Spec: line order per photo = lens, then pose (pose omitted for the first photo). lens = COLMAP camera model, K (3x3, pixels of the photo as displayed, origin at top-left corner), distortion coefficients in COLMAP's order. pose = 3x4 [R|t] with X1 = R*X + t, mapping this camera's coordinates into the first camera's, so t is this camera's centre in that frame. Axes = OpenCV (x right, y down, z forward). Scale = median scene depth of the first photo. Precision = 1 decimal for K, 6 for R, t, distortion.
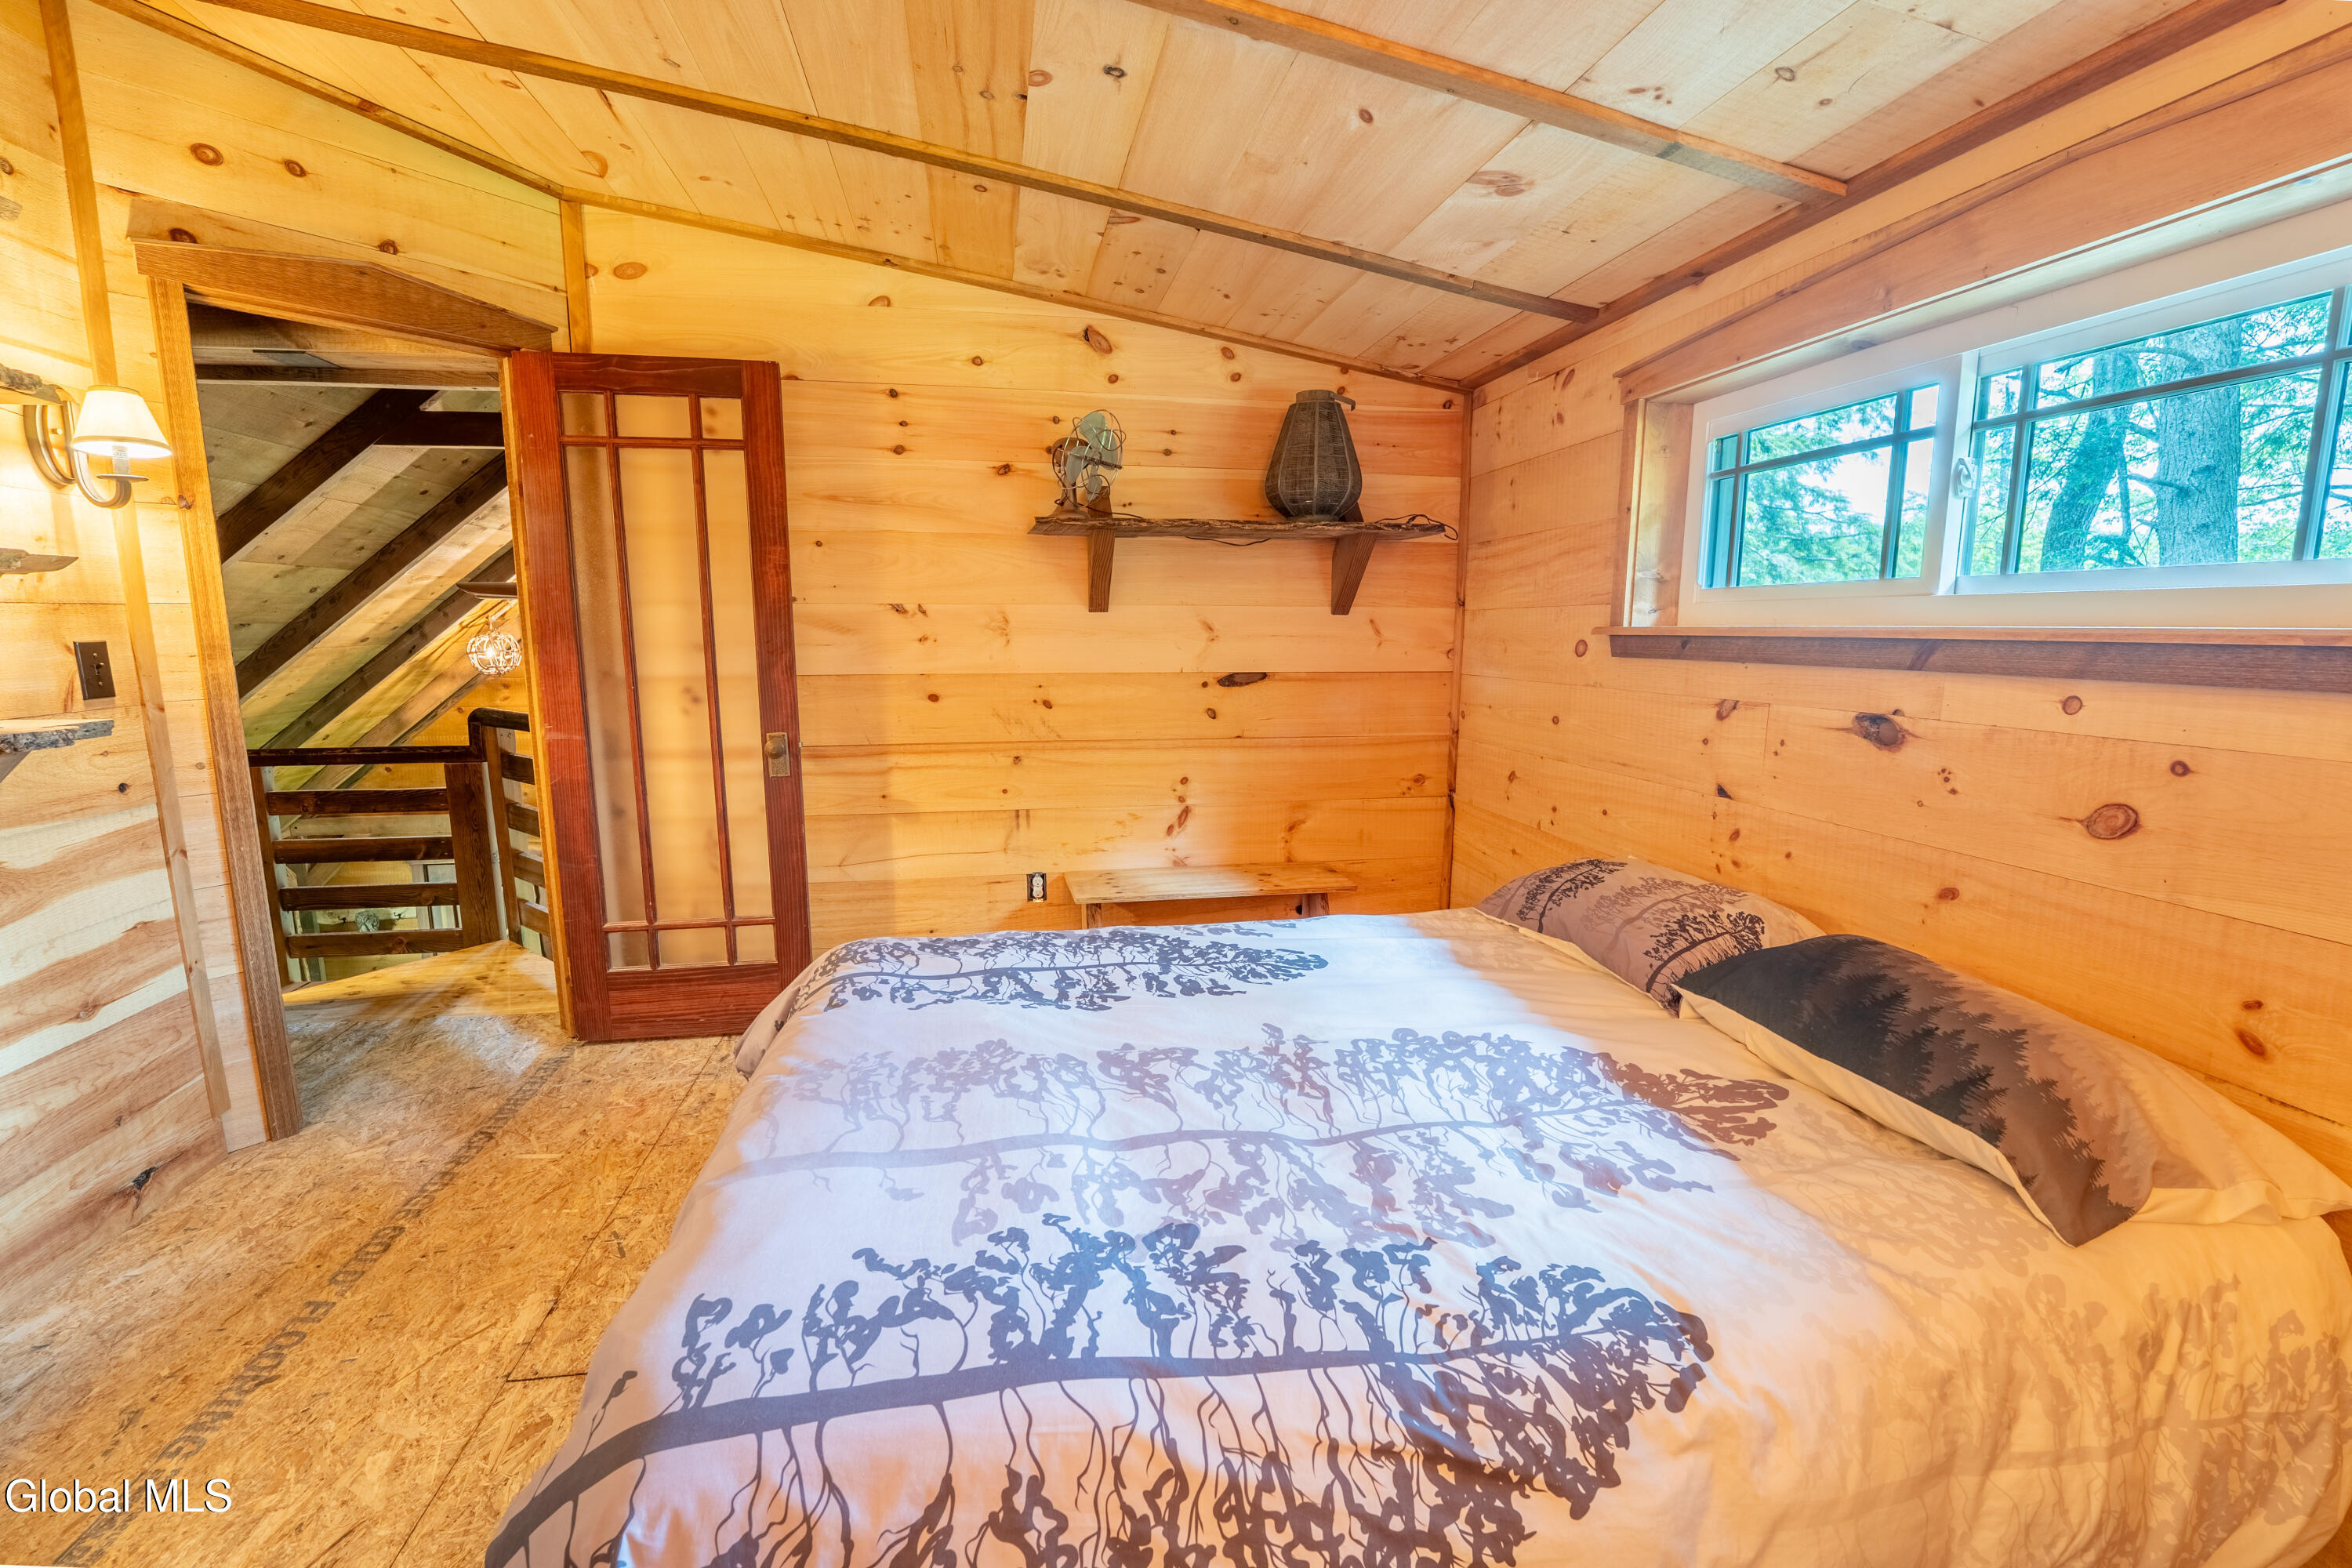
lens RADIAL K [[960.0, 0, 1153.4], [0, 960.0, 786.7], [0, 0, 1]] dist [-0.025082, 0.000870]
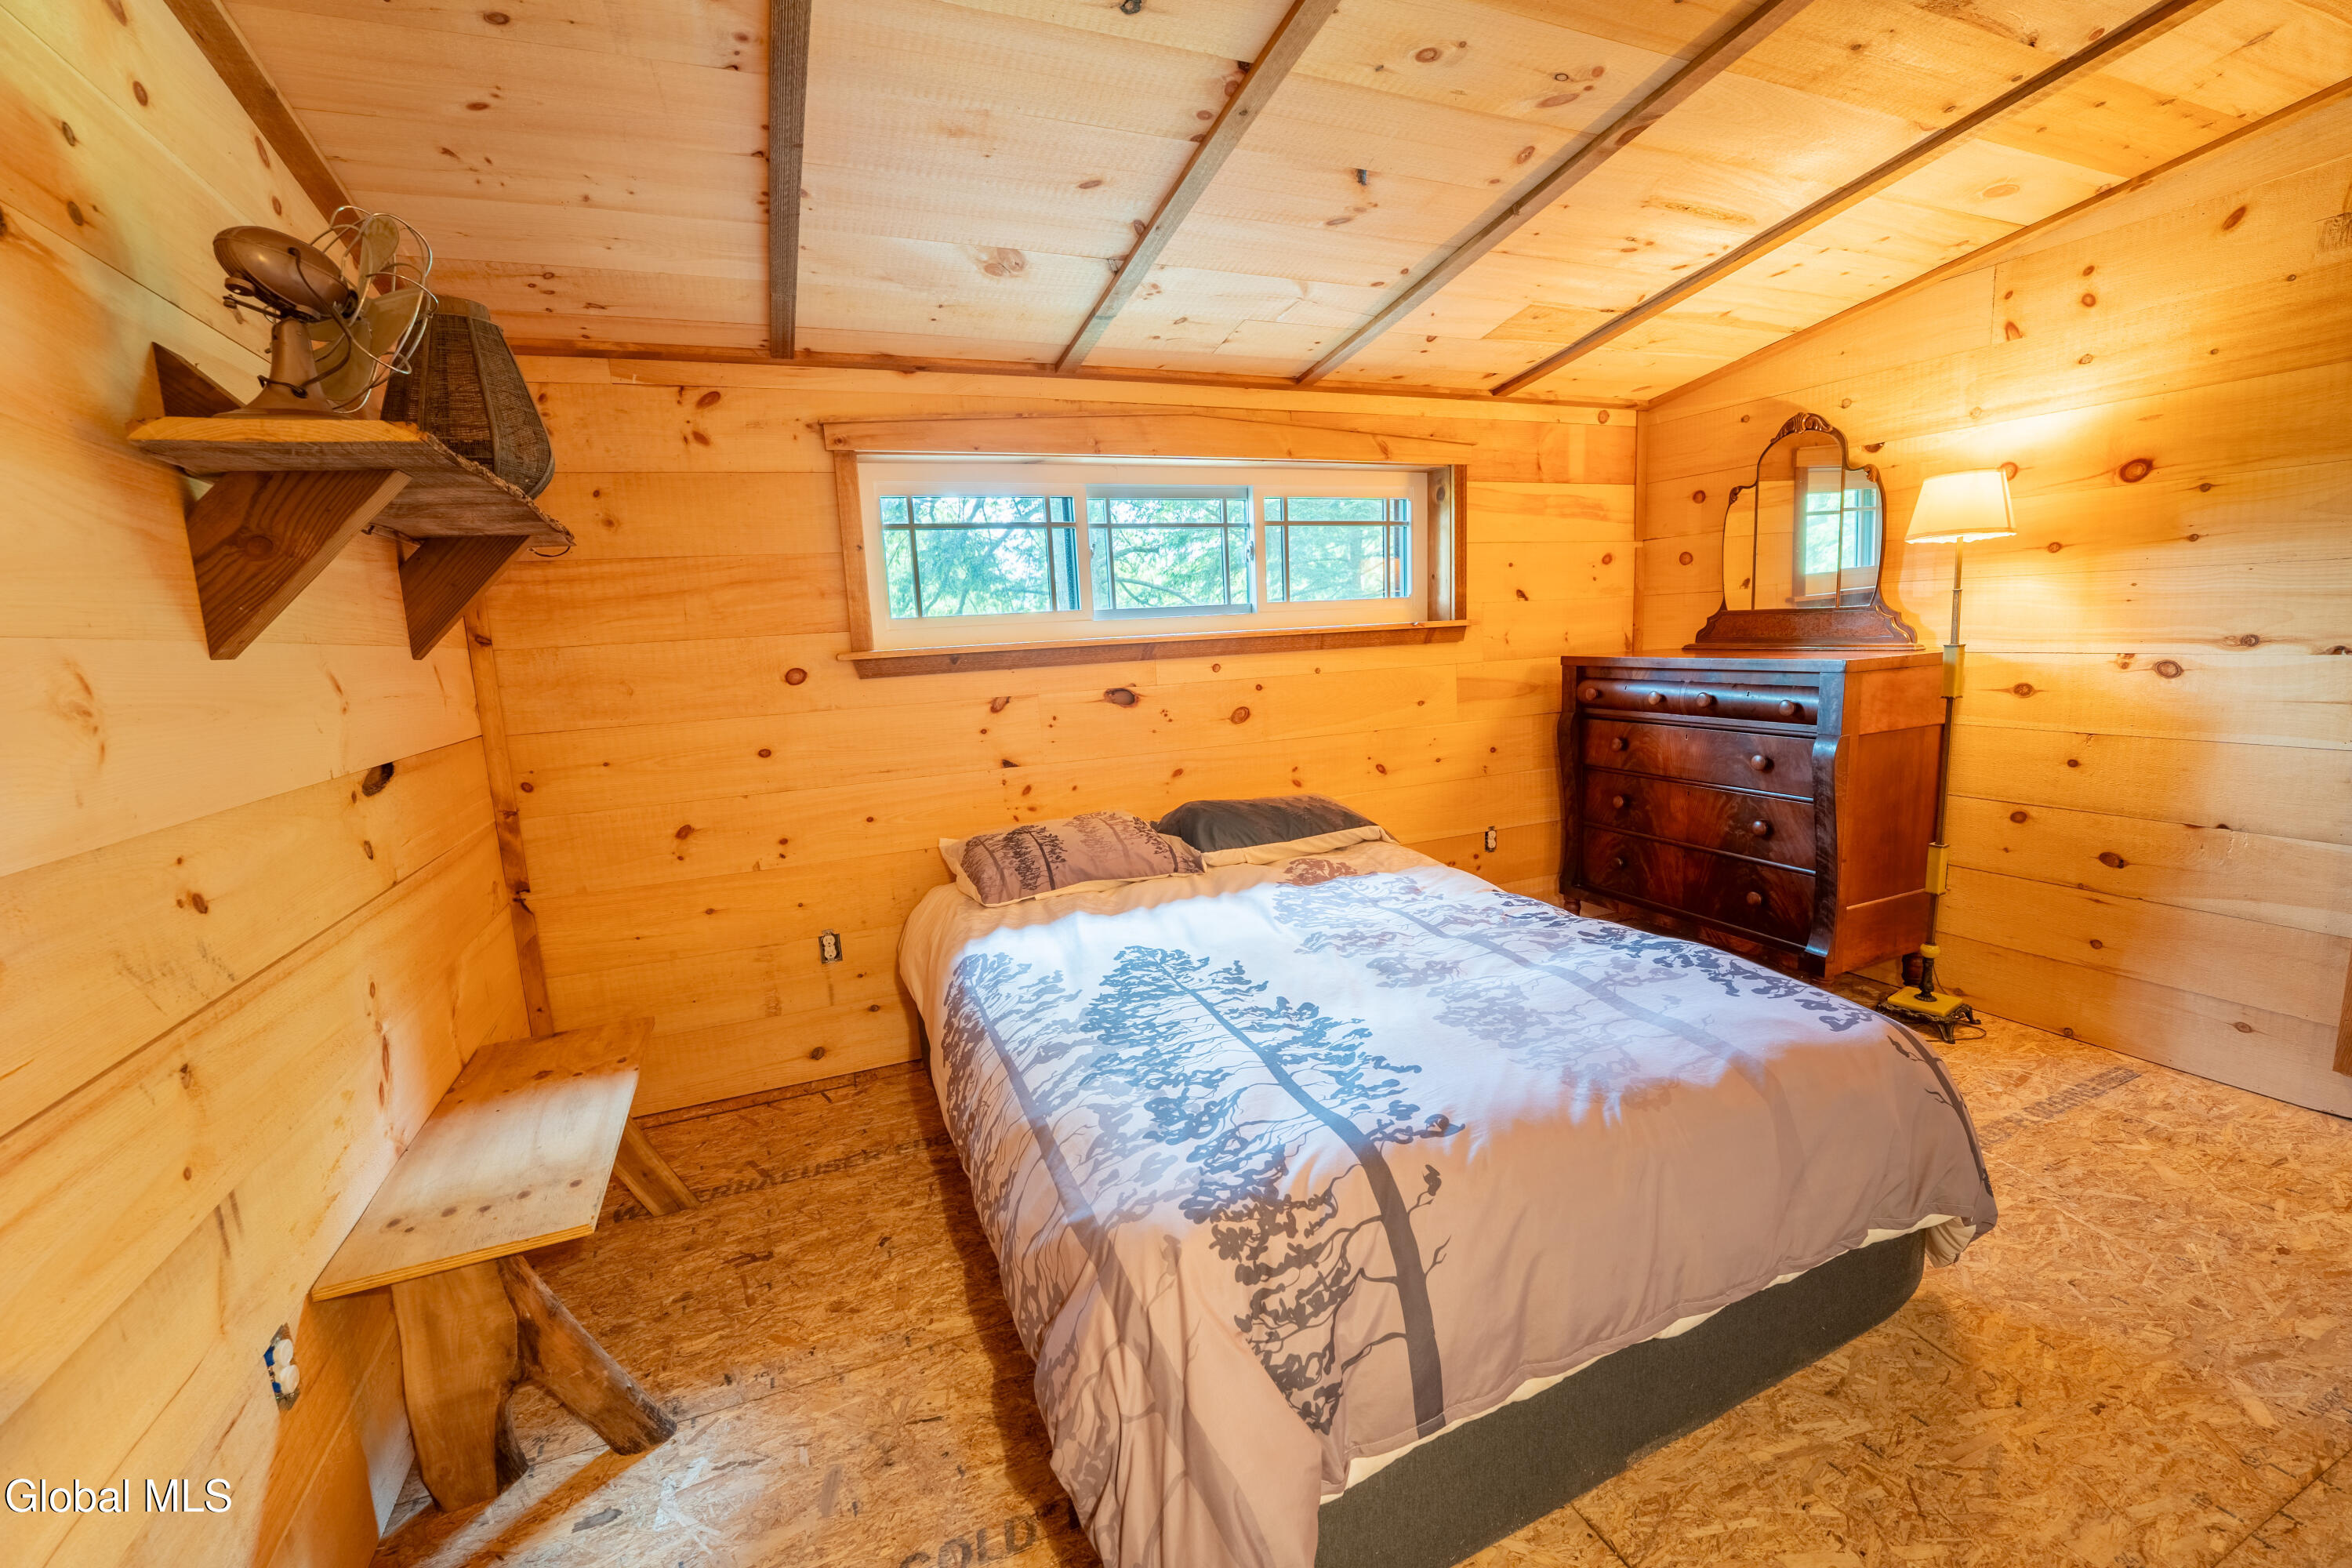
lens RADIAL K [[960.0, 0, 1153.4], [0, 960.0, 786.7], [0, 0, 1]] dist [-0.025082, 0.000870]
pose [[-0.195485, -0.146704, 0.969672, -0.850082], [0.209839, 0.959593, 0.187482, -0.191427], [-0.957995, 0.240125, -0.156802, 1.099194]]
